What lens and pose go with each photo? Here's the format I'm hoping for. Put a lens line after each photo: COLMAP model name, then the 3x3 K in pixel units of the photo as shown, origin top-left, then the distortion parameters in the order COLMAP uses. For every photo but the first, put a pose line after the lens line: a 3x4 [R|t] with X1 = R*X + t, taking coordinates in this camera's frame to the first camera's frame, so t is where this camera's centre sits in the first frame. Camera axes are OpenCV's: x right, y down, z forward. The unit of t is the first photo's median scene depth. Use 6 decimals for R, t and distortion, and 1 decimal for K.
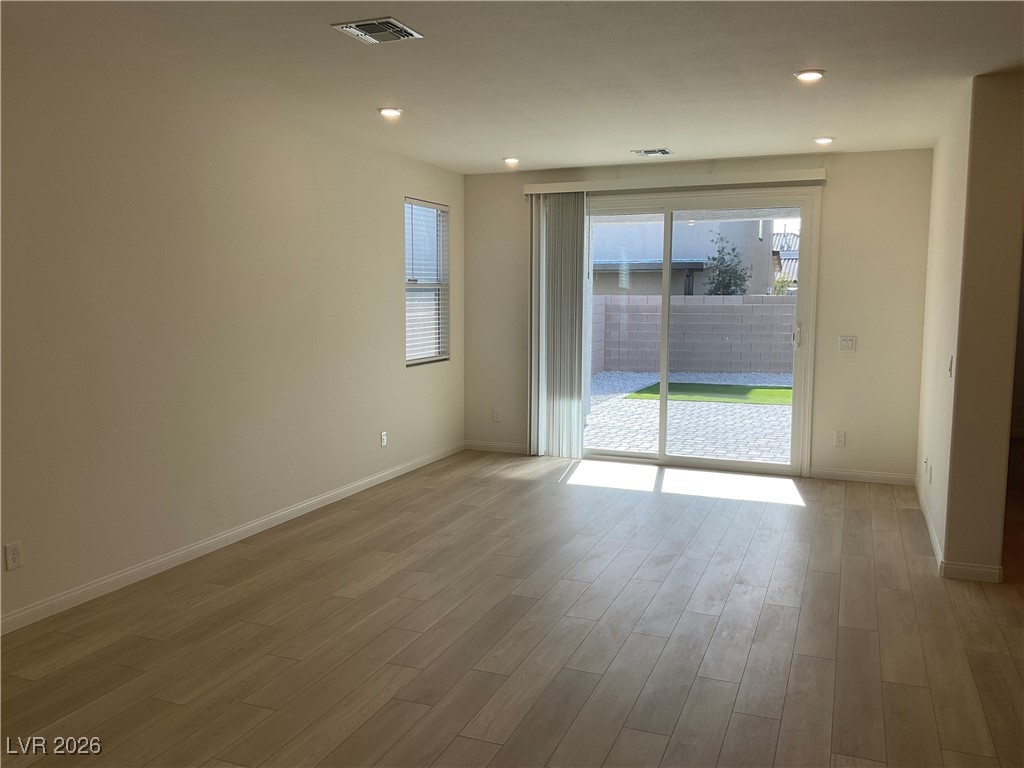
lens RADIAL K [[843.7, 0, 507.6], [0, 843.7, 384.0], [0, 0, 1]] dist [0.104877, -0.185448]
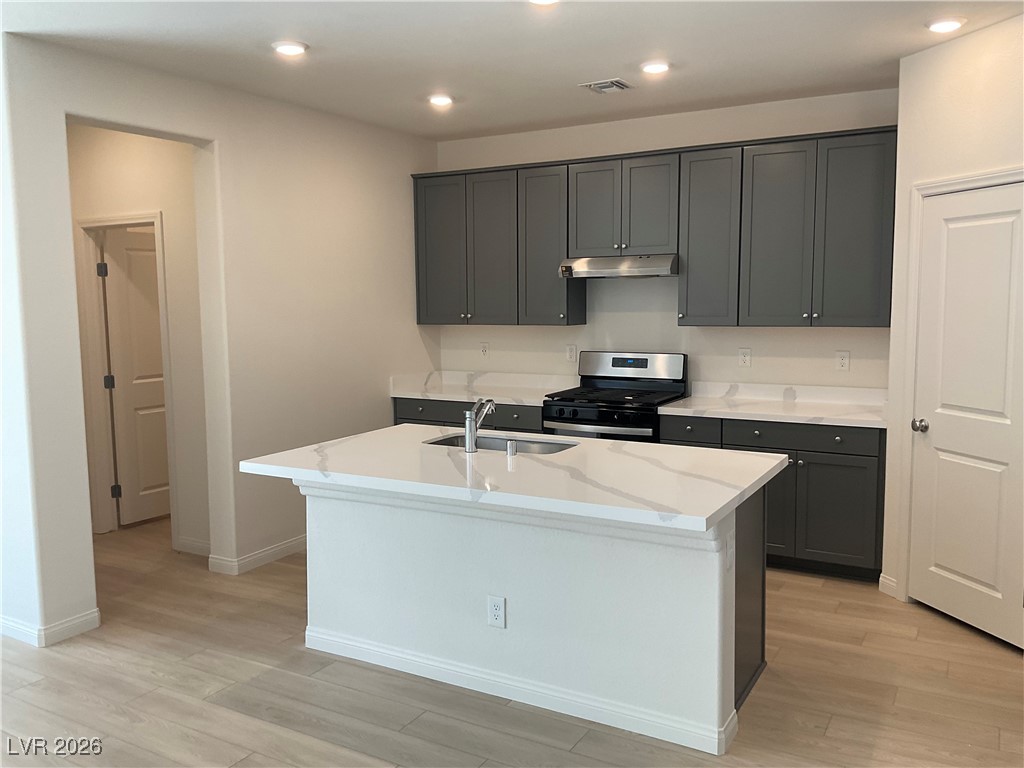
lens RADIAL K [[843.7, 0, 507.6], [0, 843.7, 384.0], [0, 0, 1]] dist [0.104877, -0.185448]
pose [[0.131508, -0.105940, 0.985638, -0.132241], [0.121347, 0.988516, 0.090059, -0.026558], [-0.983860, 0.107761, 0.142854, 0.270480]]
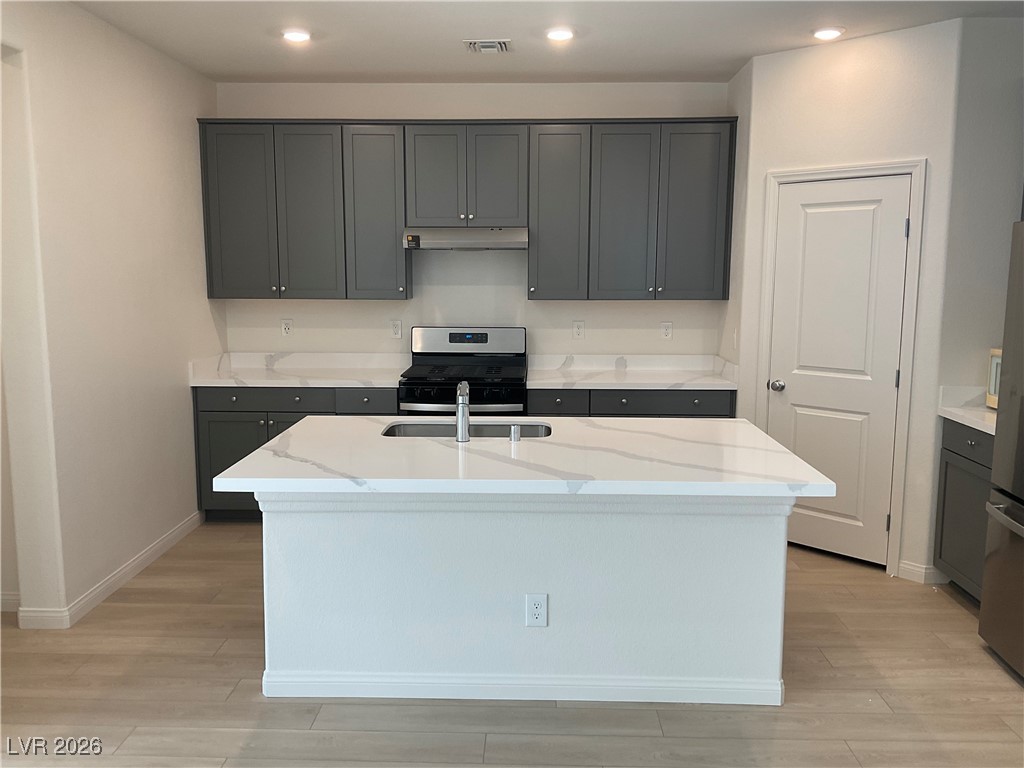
lens RADIAL K [[843.7, 0, 507.6], [0, 843.7, 384.0], [0, 0, 1]] dist [0.104877, -0.185448]
pose [[-0.351644, -0.130582, 0.926982, -0.068286], [0.101779, 0.979020, 0.176522, -0.051087], [-0.930585, 0.156420, -0.330976, 0.488577]]
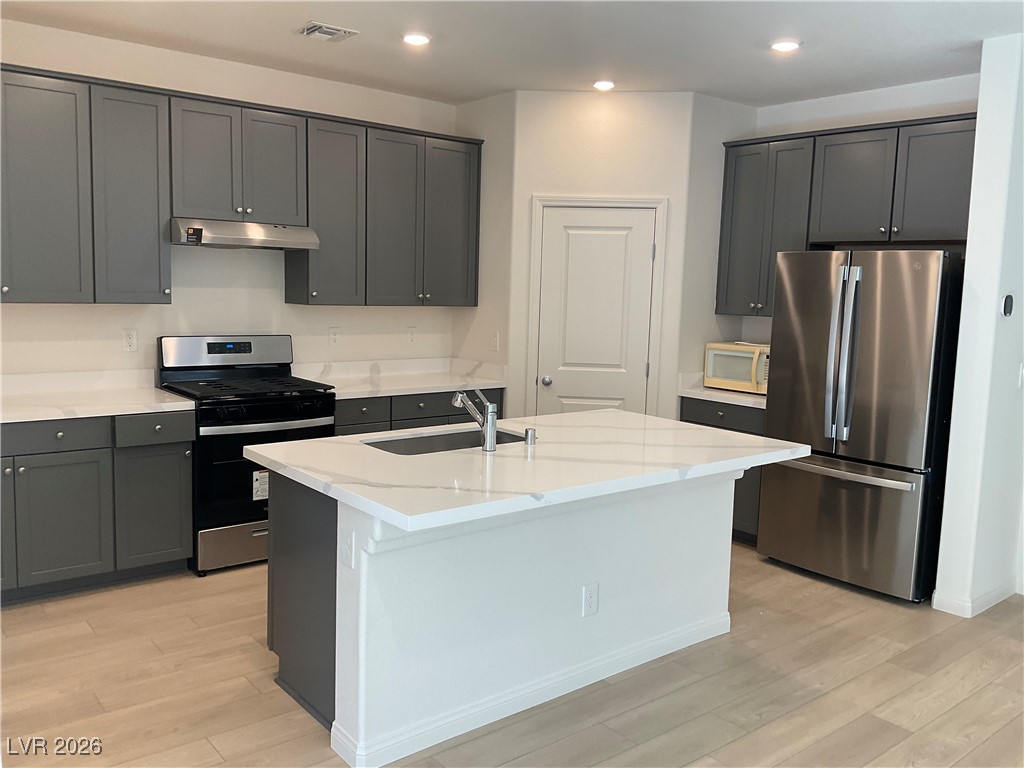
lens RADIAL K [[843.7, 0, 507.6], [0, 843.7, 384.0], [0, 0, 1]] dist [0.104877, -0.185448]
pose [[-0.878436, -0.085311, 0.470184, 0.139190], [0.021434, 0.975910, 0.217116, -0.073733], [-0.477379, 0.200801, -0.855446, 0.731789]]
